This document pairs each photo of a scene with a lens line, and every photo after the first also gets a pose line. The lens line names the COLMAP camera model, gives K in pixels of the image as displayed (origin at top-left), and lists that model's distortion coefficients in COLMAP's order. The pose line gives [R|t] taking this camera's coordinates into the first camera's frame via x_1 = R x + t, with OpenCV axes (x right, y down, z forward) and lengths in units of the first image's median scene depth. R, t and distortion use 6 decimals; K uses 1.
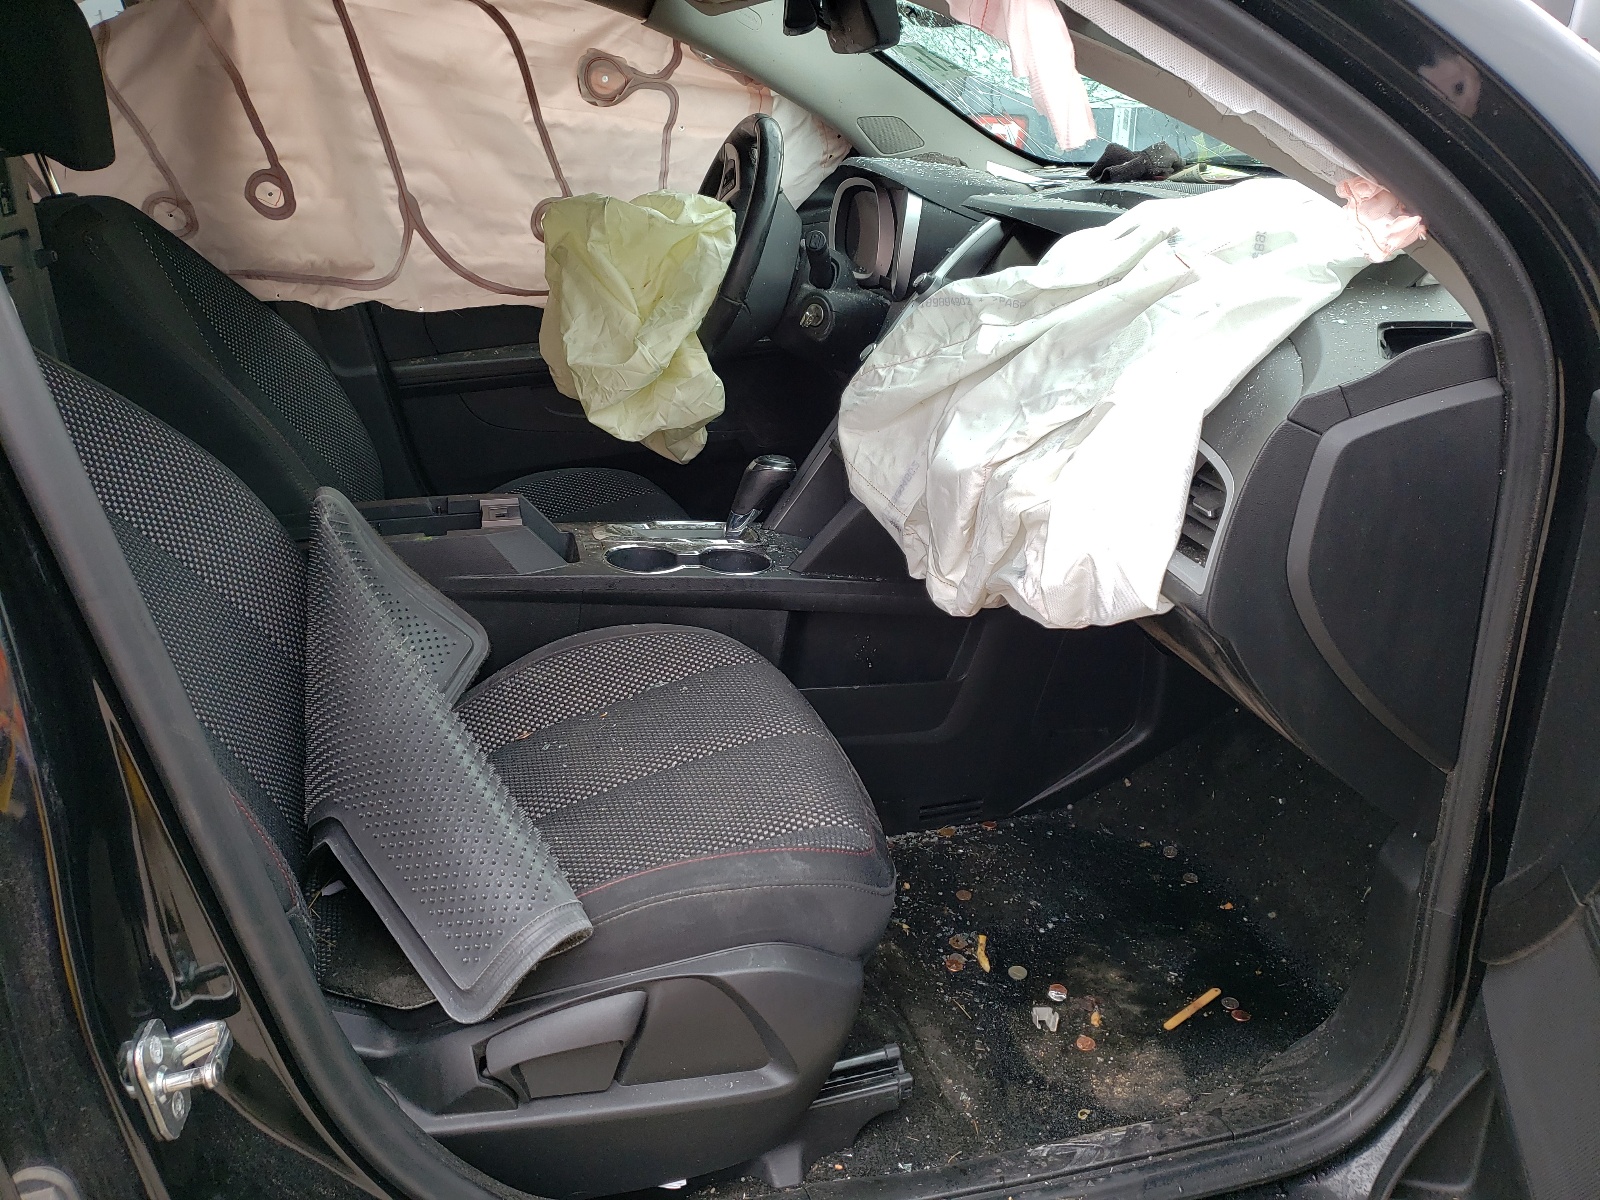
lens RADIAL K [[1208.5, 0, 793.6], [0, 1208.5, 597.7], [0, 0, 1]] dist [0.037780, 0.004224]
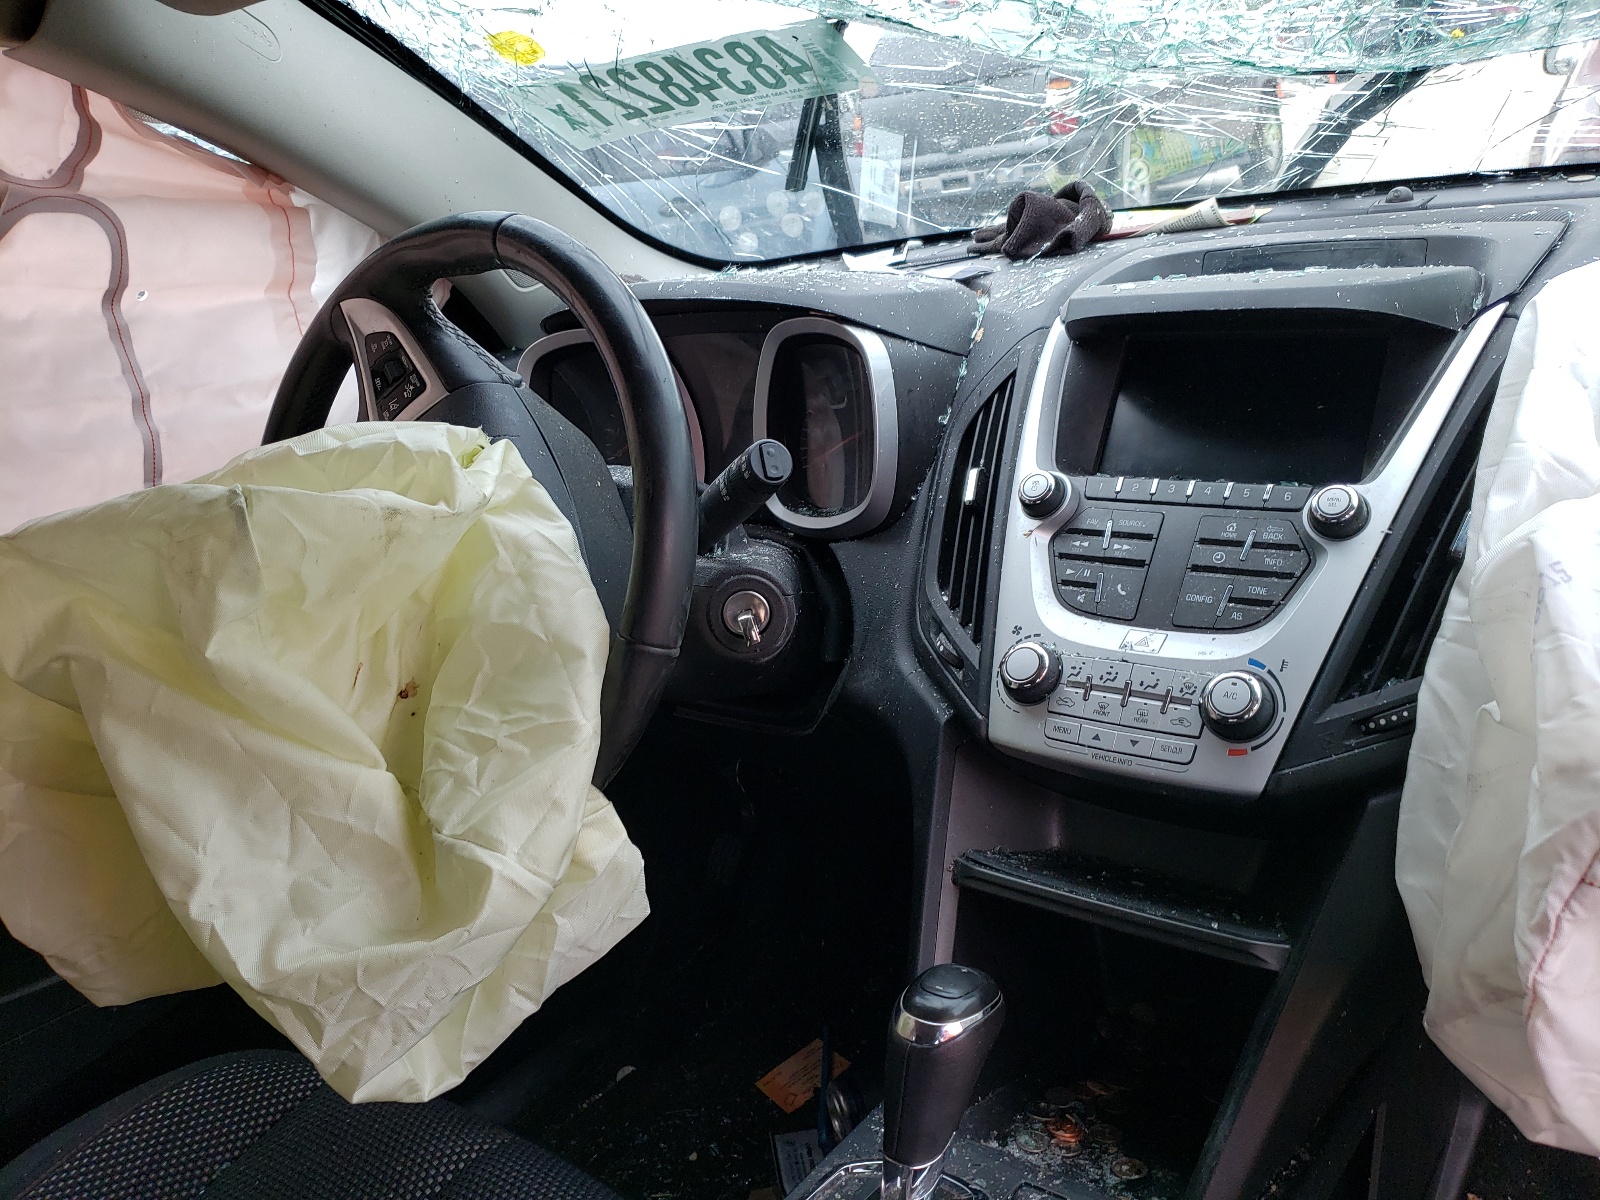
lens RADIAL K [[1208.5, 0, 804.7], [0, 1208.5, 606.6], [0, 0, 1]] dist [0.037780, 0.004224]
pose [[0.752890, -0.309837, 0.580653, -0.208888], [0.358638, 0.932901, 0.032777, -0.220526], [-0.551848, 0.183567, 0.813491, 0.556667]]
